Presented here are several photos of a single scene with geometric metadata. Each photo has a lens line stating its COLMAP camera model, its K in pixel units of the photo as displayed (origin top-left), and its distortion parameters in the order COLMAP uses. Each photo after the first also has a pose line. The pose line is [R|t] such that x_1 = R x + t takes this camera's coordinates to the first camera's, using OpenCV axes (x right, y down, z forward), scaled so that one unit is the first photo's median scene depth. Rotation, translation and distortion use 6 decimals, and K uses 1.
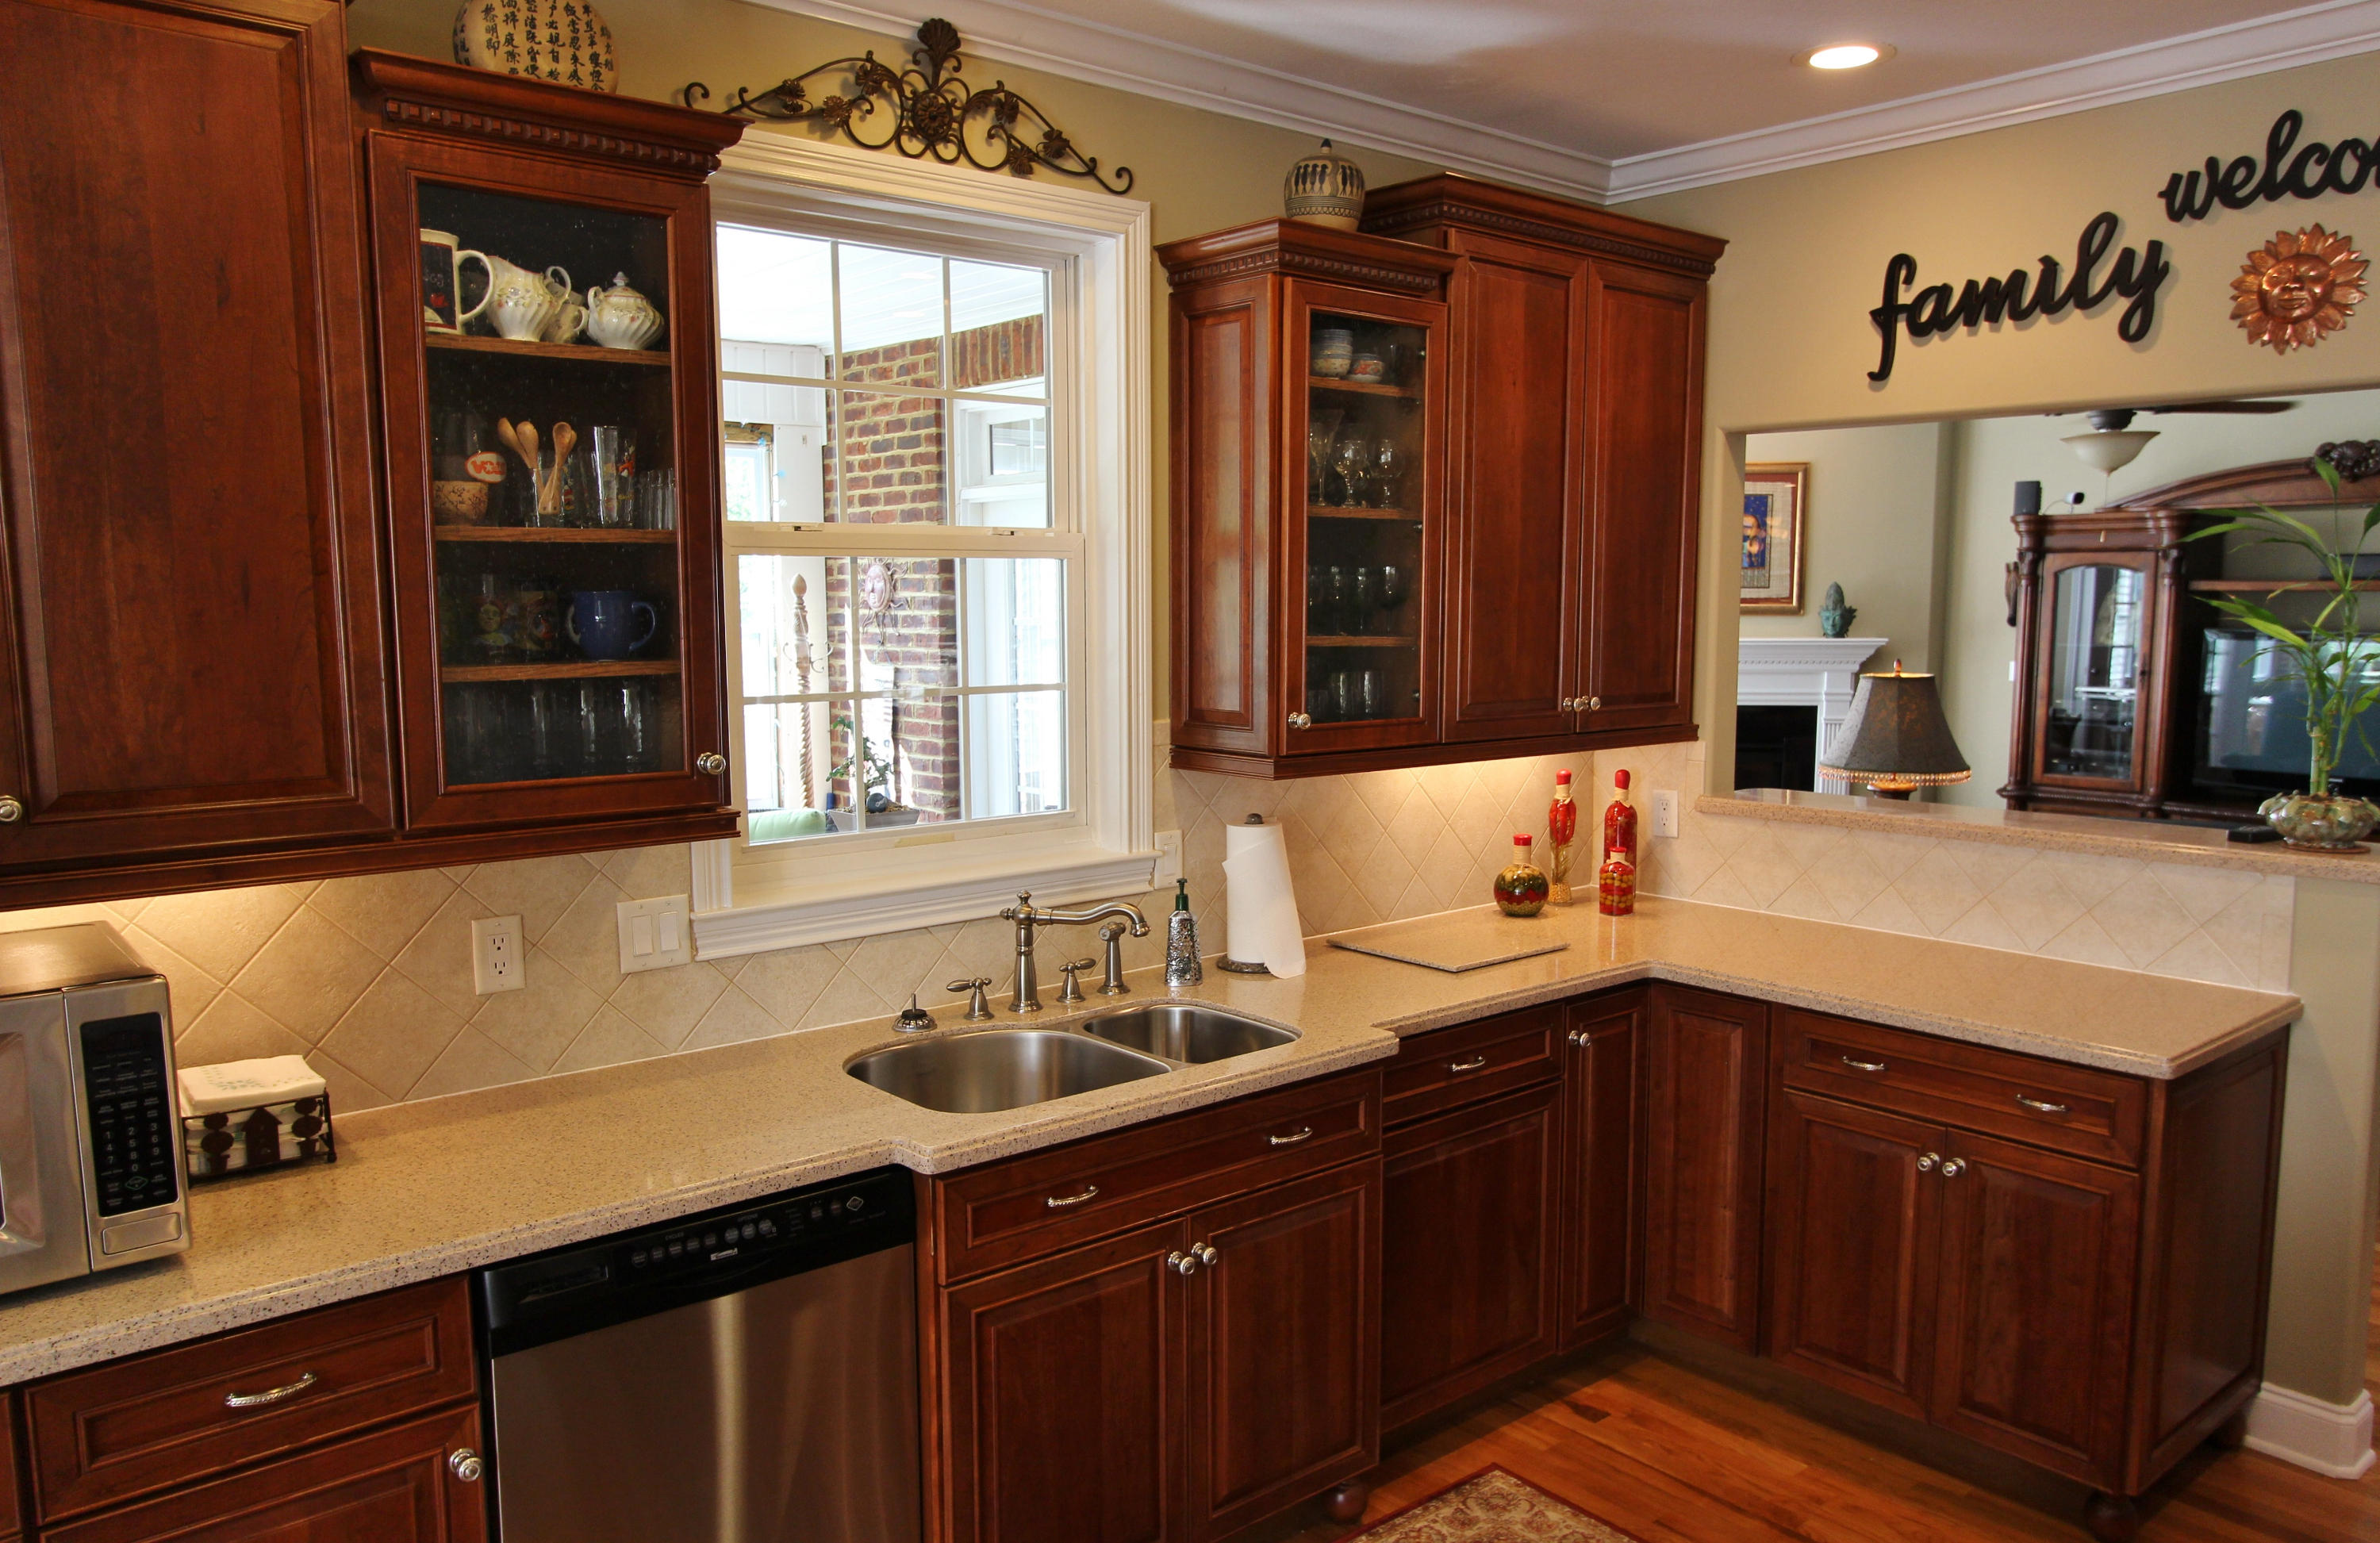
lens RADIAL K [[1786.9, 0, 1399.2], [0, 1786.9, 819.9], [0, 0, 1]] dist [-0.014402, 0.014779]
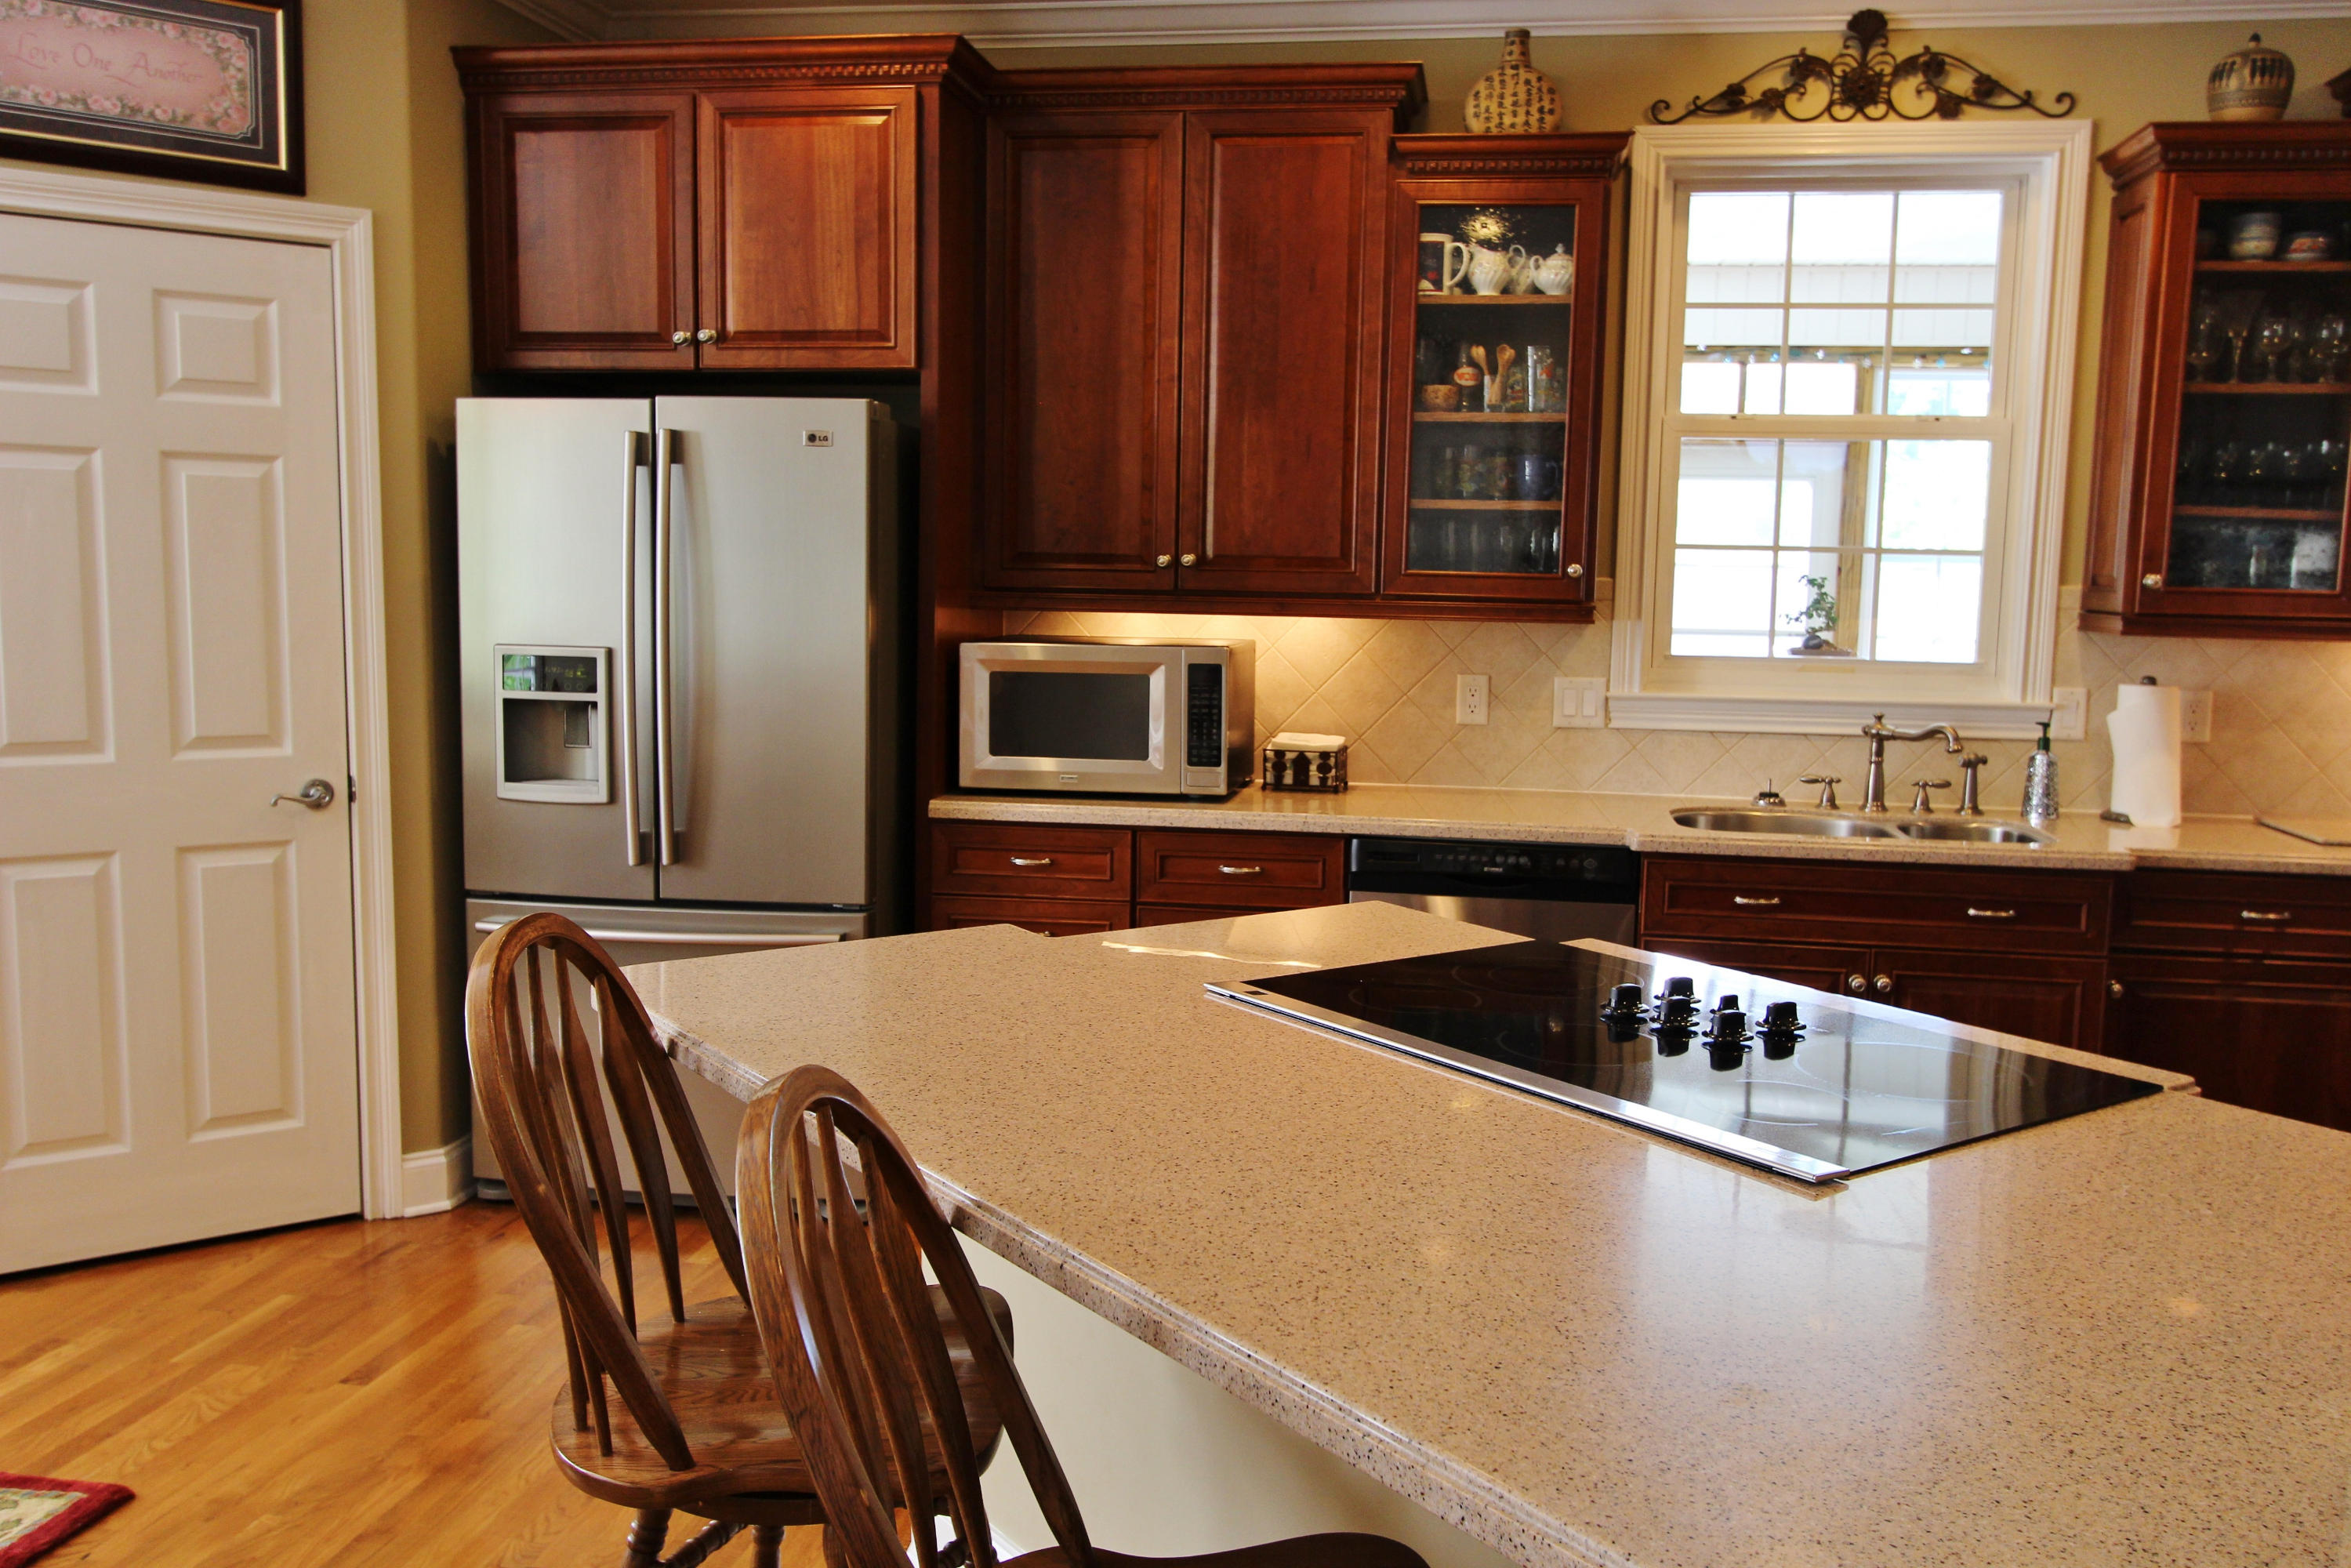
lens RADIAL K [[2094.5, 0, 1161.6], [0, 2094.5, 790.6], [0, 0, 1]] dist [-0.017071, 0.019228]
pose [[0.623650, 0.095994, -0.775788, 0.597657], [-0.113505, 0.993034, 0.031629, 0.104790], [0.773420, 0.068330, 0.630201, -0.268309]]
